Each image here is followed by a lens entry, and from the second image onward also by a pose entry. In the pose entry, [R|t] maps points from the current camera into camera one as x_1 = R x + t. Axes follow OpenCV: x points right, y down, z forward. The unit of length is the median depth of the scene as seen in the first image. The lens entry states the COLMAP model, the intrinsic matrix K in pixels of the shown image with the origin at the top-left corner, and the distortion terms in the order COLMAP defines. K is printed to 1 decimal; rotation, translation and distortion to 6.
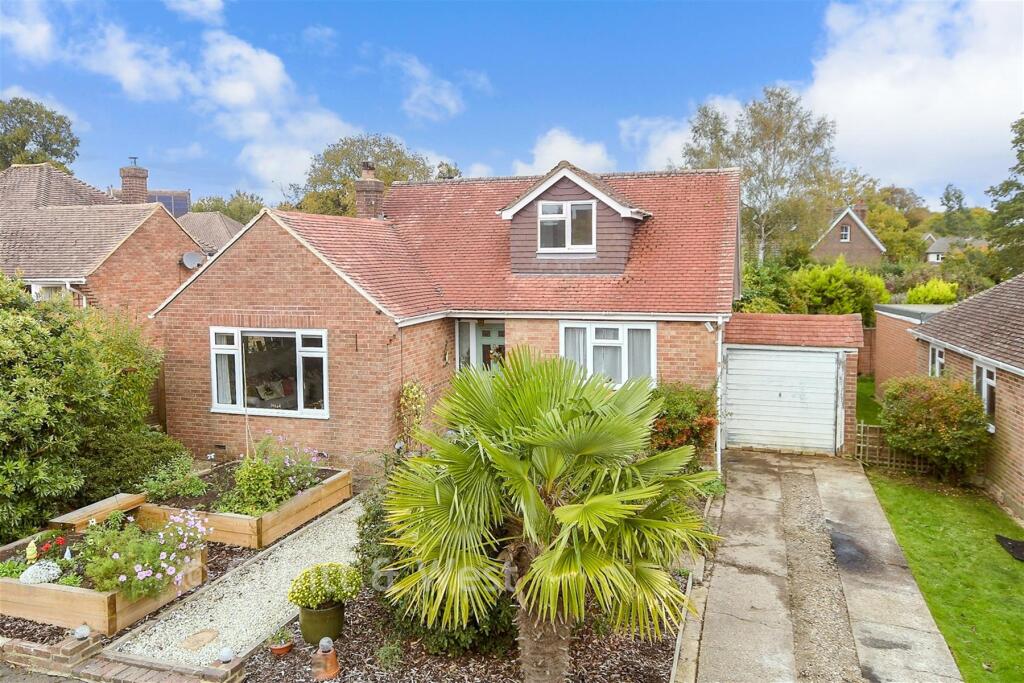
lens RADIAL K [[721.1, 0, 512.0], [0, 721.1, 341.5], [0, 0, 1]] dist [0.000502, 0.003807]
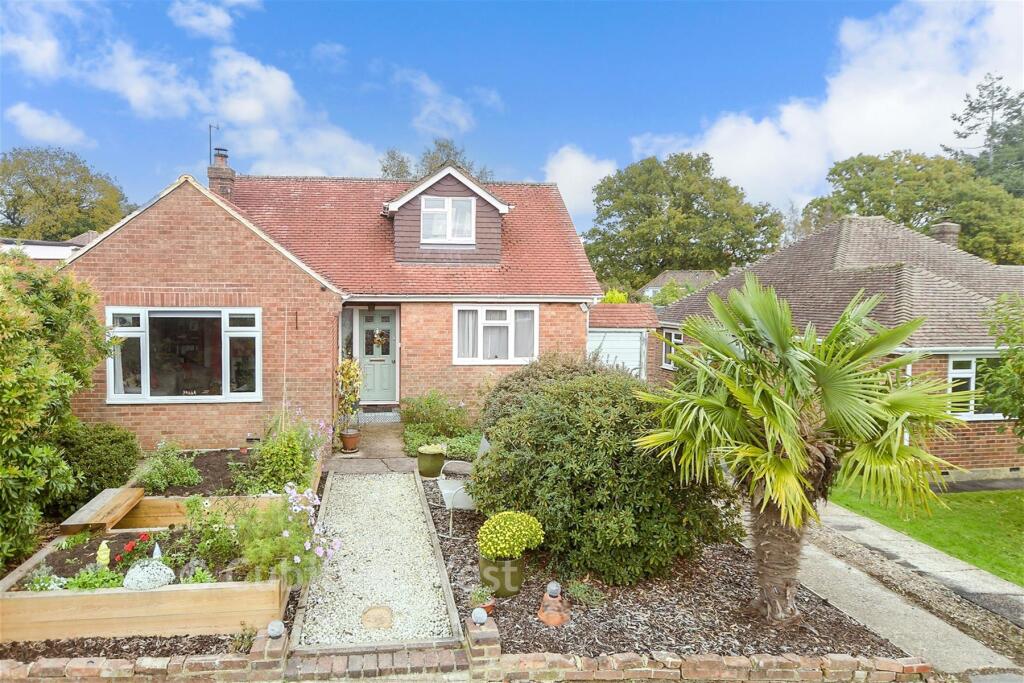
lens RADIAL K [[625.3, 0, 512.0], [0, 625.3, 341.5], [0, 0, 1]] dist [0.004054, 0.002164]
pose [[0.923222, -0.026744, 0.383334, -0.260950], [0.029177, 0.999574, -0.000533, 0.037512], [-0.383157, 0.011677, 0.923609, 0.103868]]
